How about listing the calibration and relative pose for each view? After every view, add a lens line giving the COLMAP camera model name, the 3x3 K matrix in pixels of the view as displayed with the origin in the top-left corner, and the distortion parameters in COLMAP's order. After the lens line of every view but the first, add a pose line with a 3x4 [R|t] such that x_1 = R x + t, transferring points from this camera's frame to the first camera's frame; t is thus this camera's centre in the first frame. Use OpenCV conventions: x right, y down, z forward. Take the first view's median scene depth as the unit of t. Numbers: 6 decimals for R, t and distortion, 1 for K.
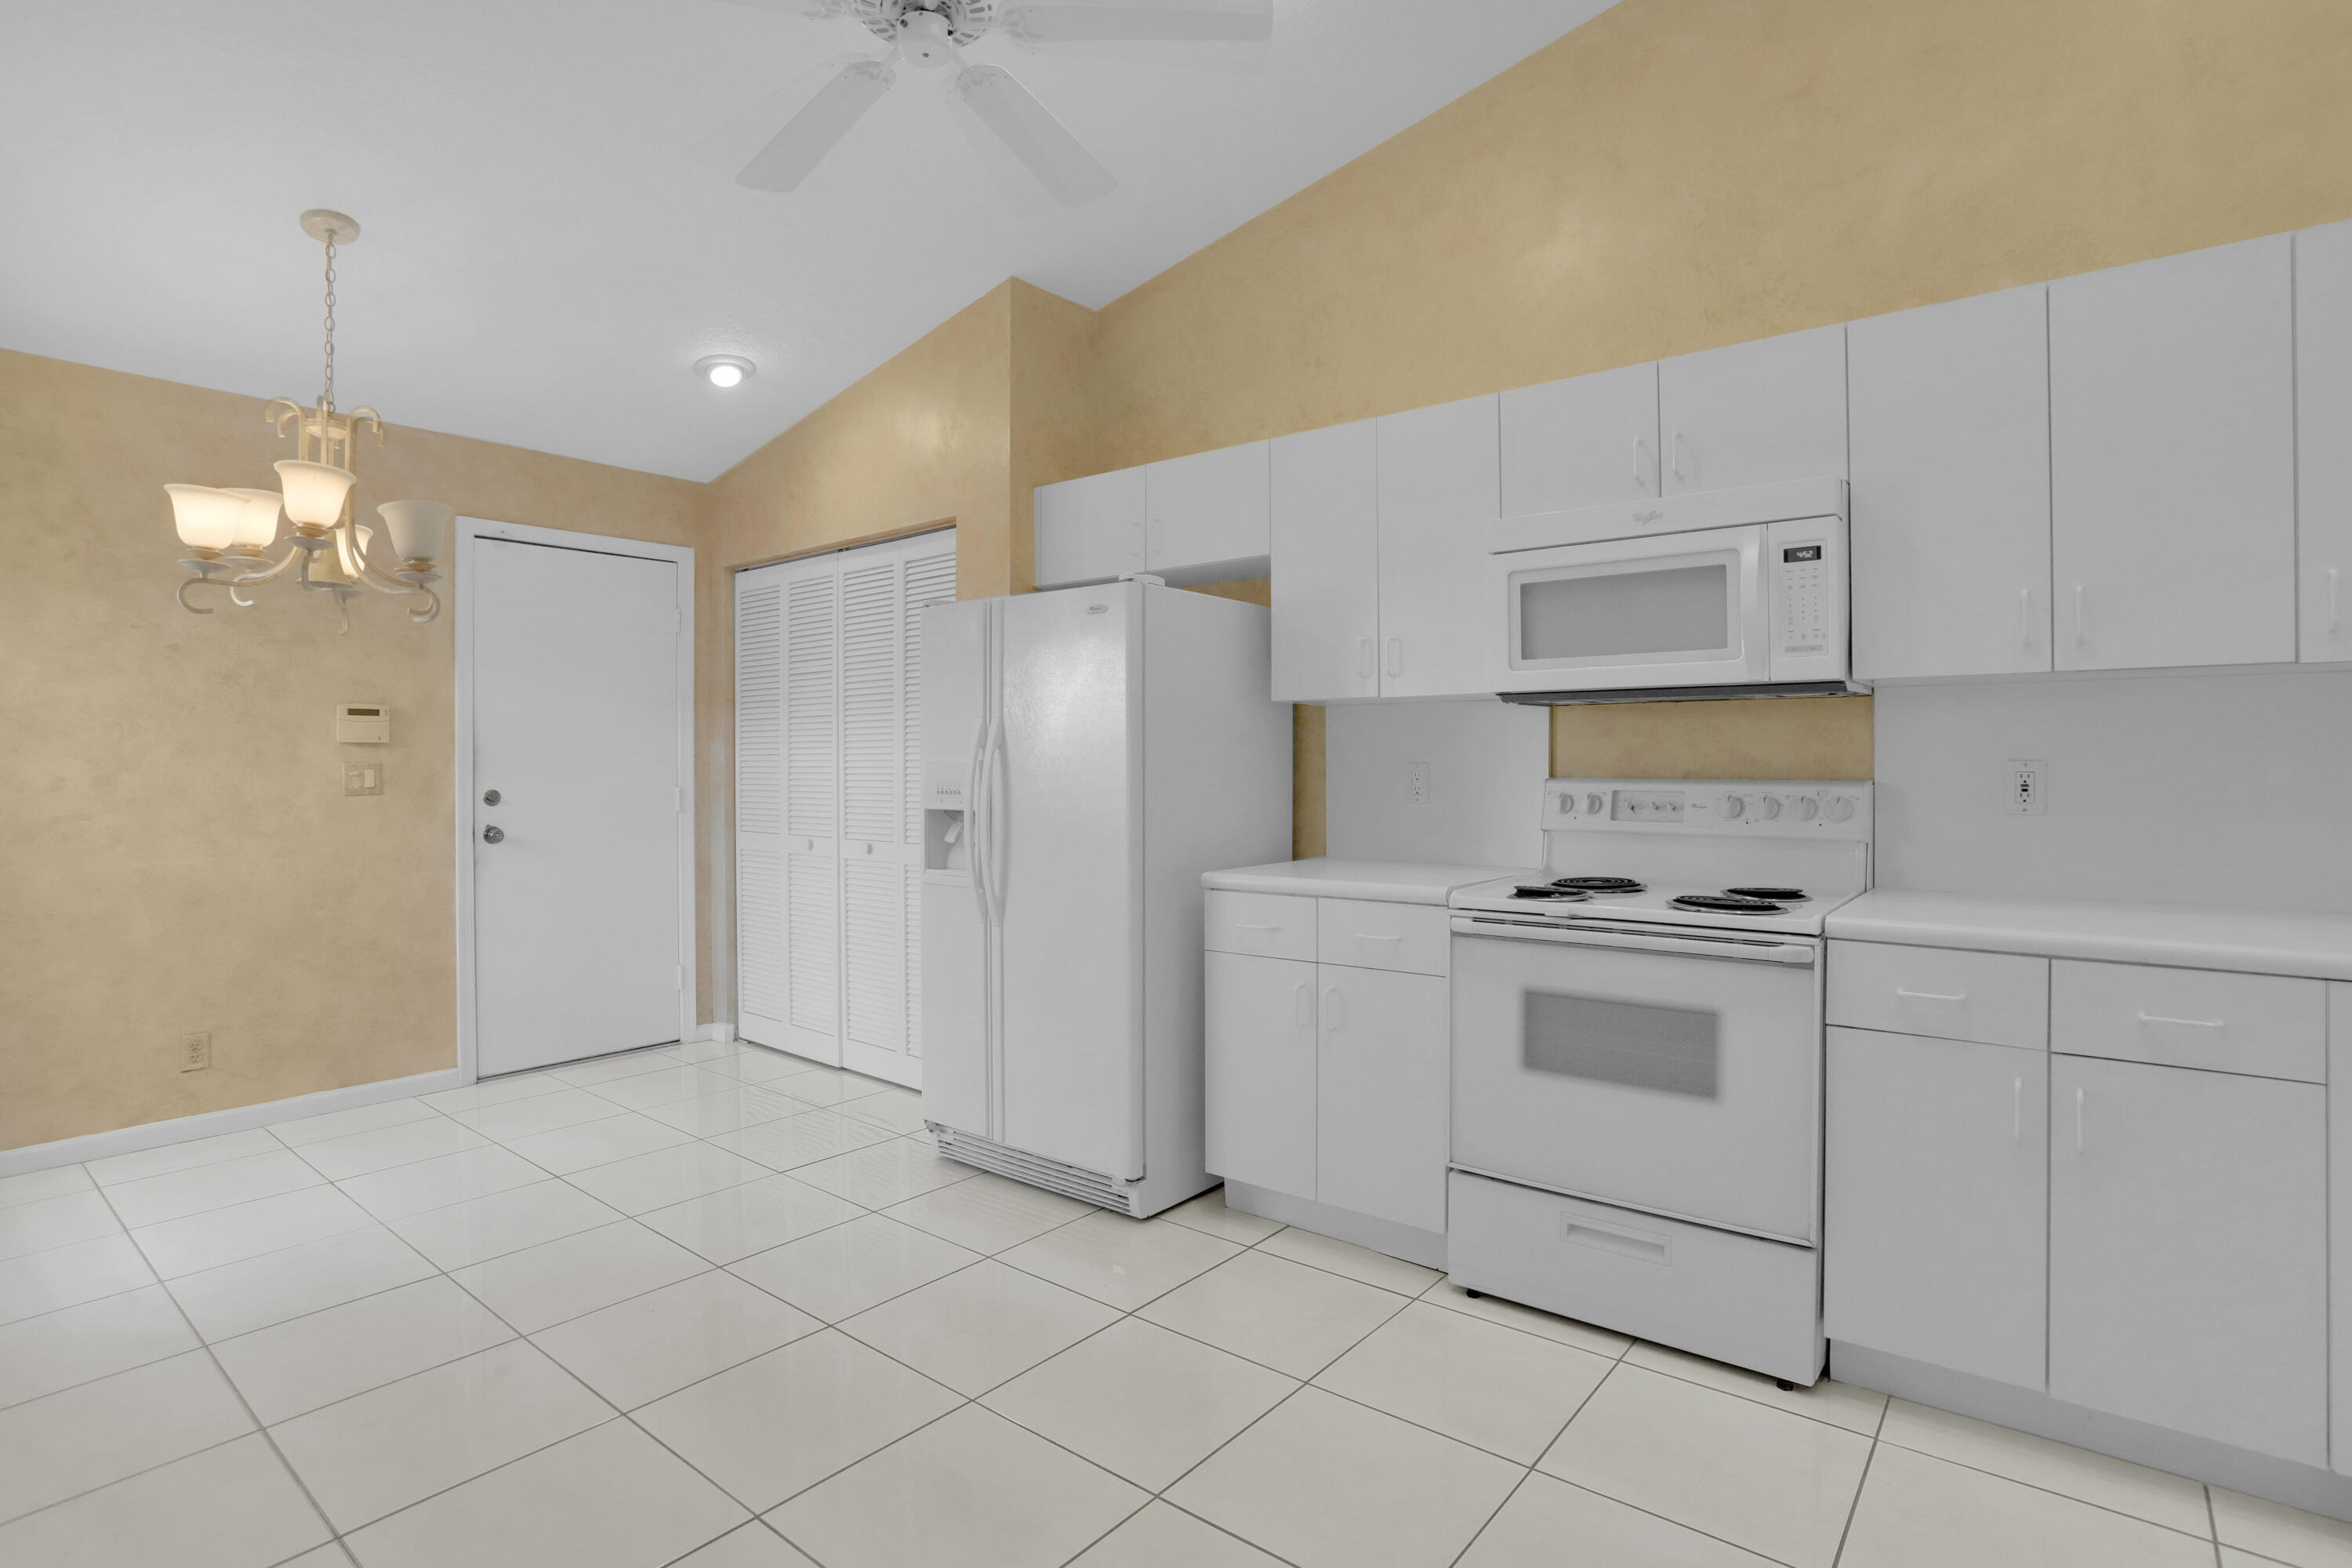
lens RADIAL K [[1173.5, 0, 1138.8], [0, 1173.5, 781.2], [0, 0, 1]] dist [-0.080509, 0.035446]
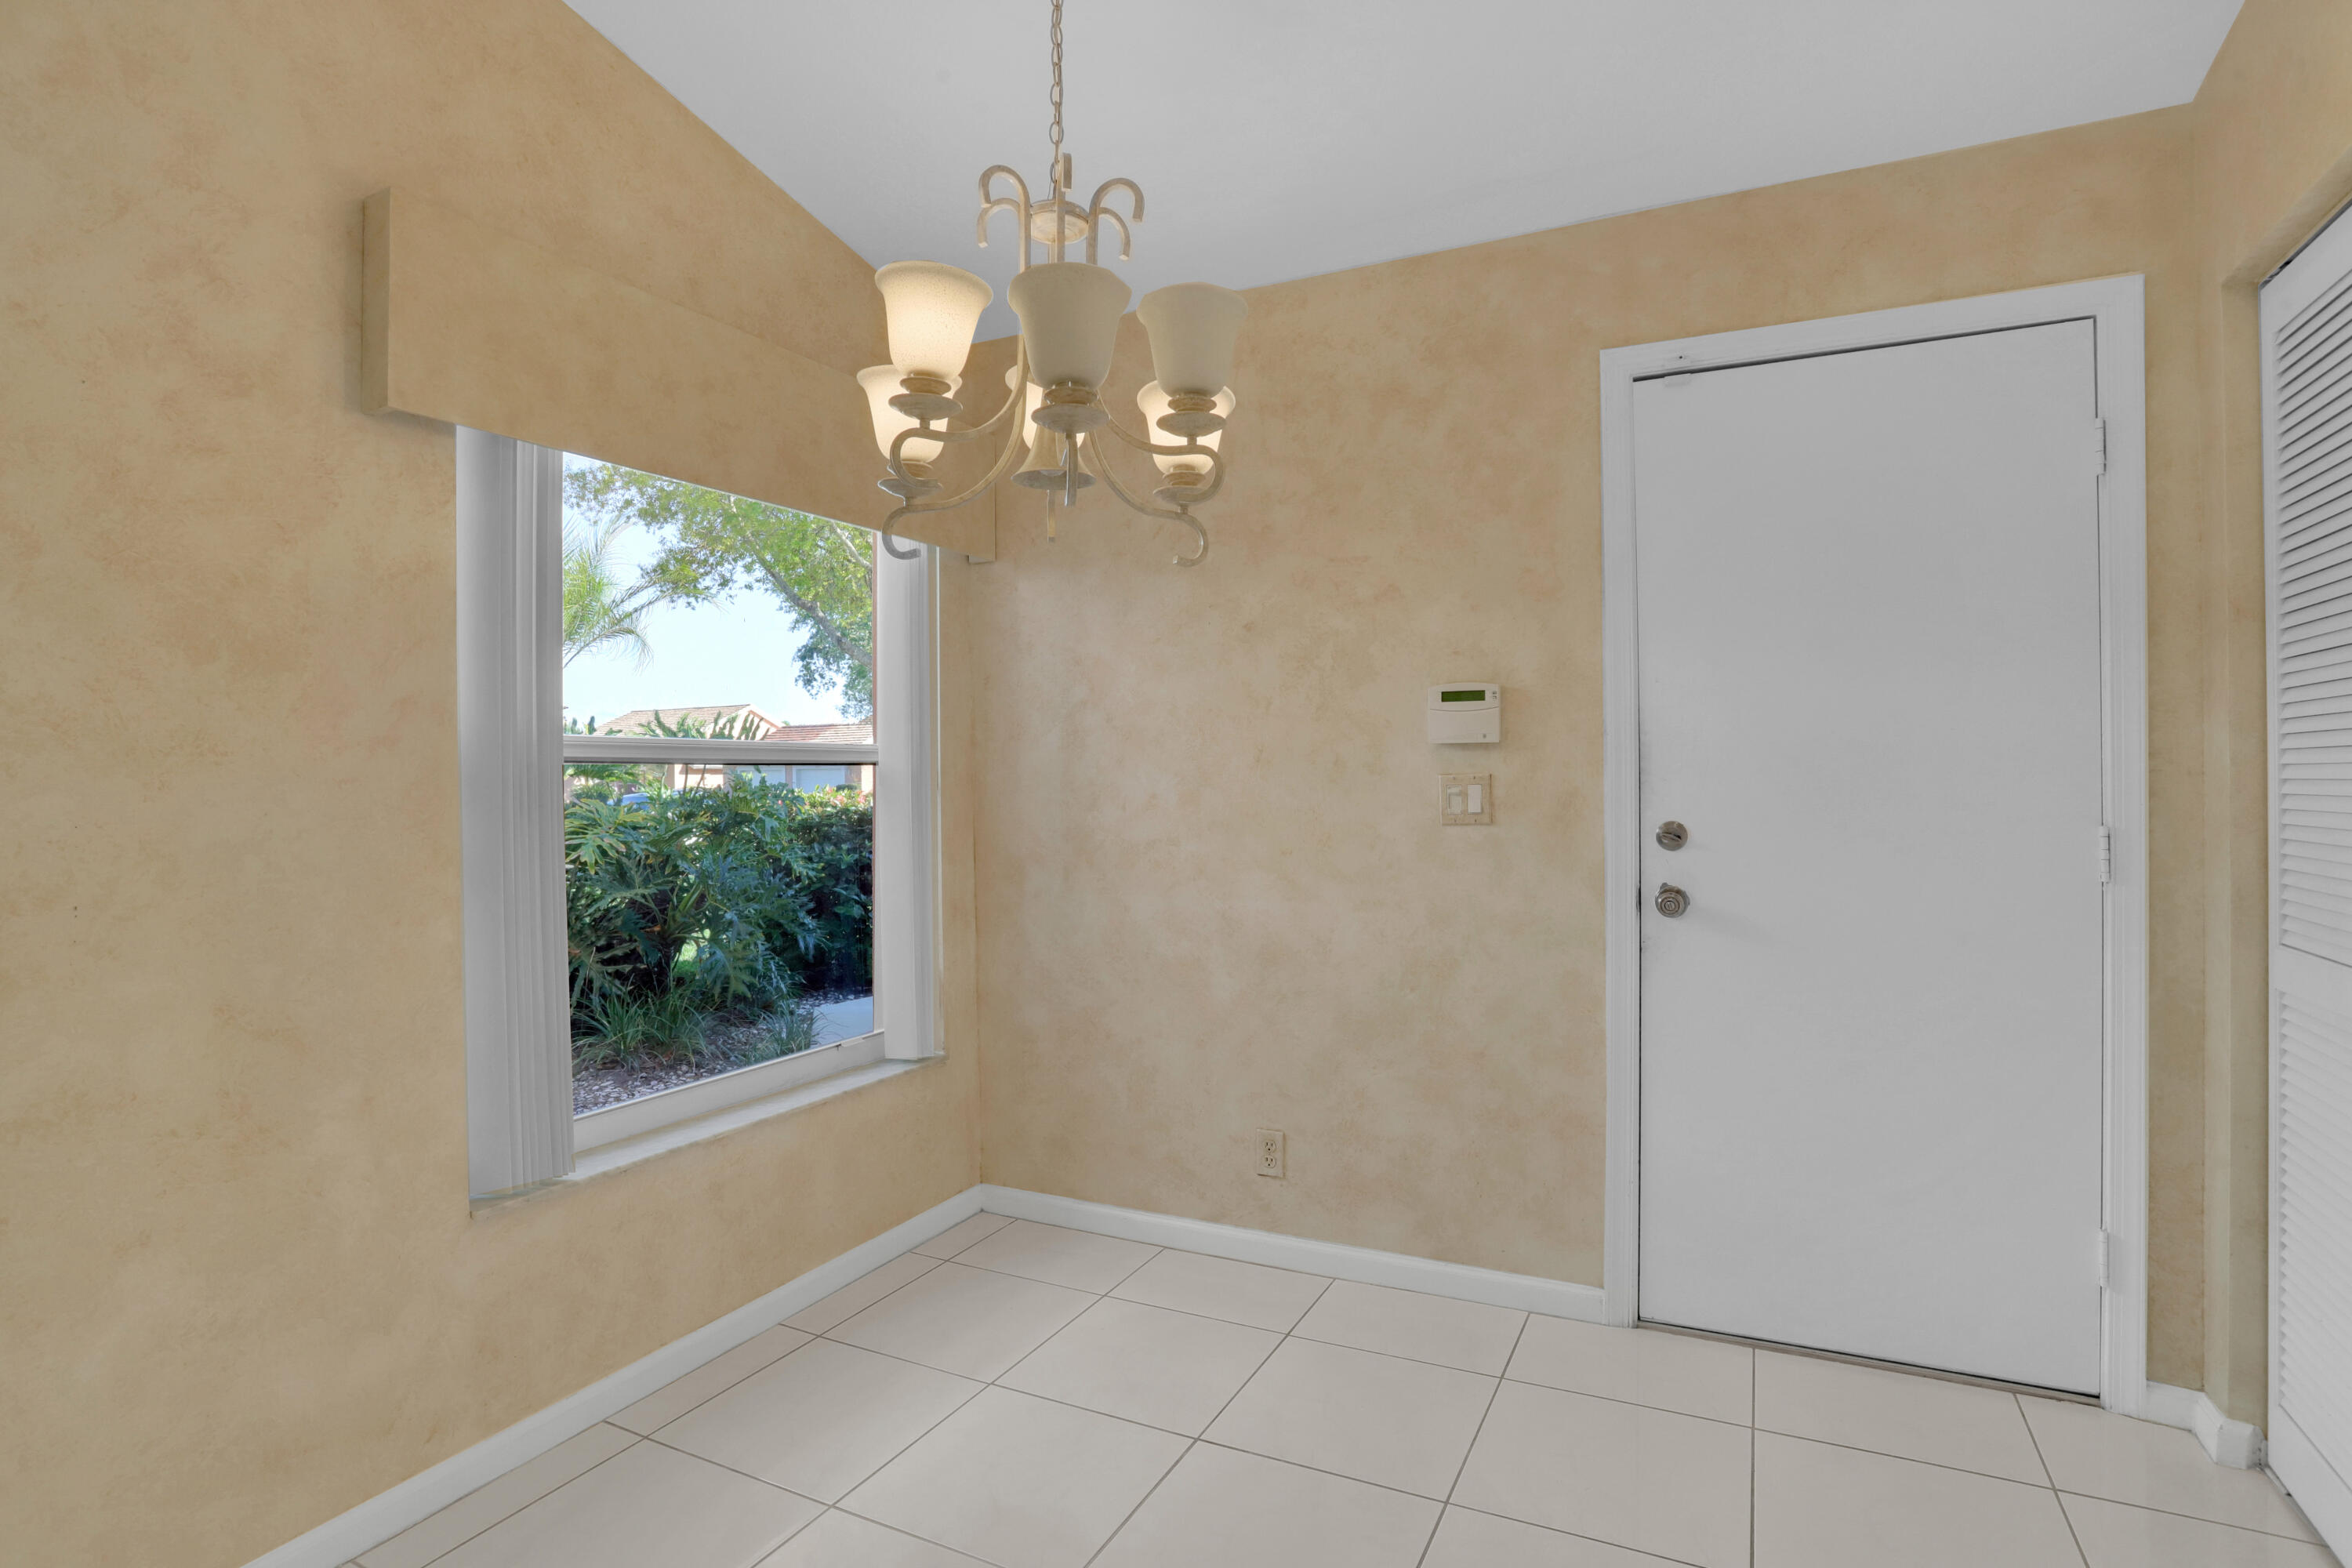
lens RADIAL K [[1173.5, 0, 1138.8], [0, 1173.5, 781.2], [0, 0, 1]] dist [-0.080509, 0.035446]
pose [[0.243166, 0.005747, -0.969968, -0.082027], [-0.005380, 0.999975, 0.004576, -0.013705], [0.969970, 0.004105, 0.243191, 0.627846]]
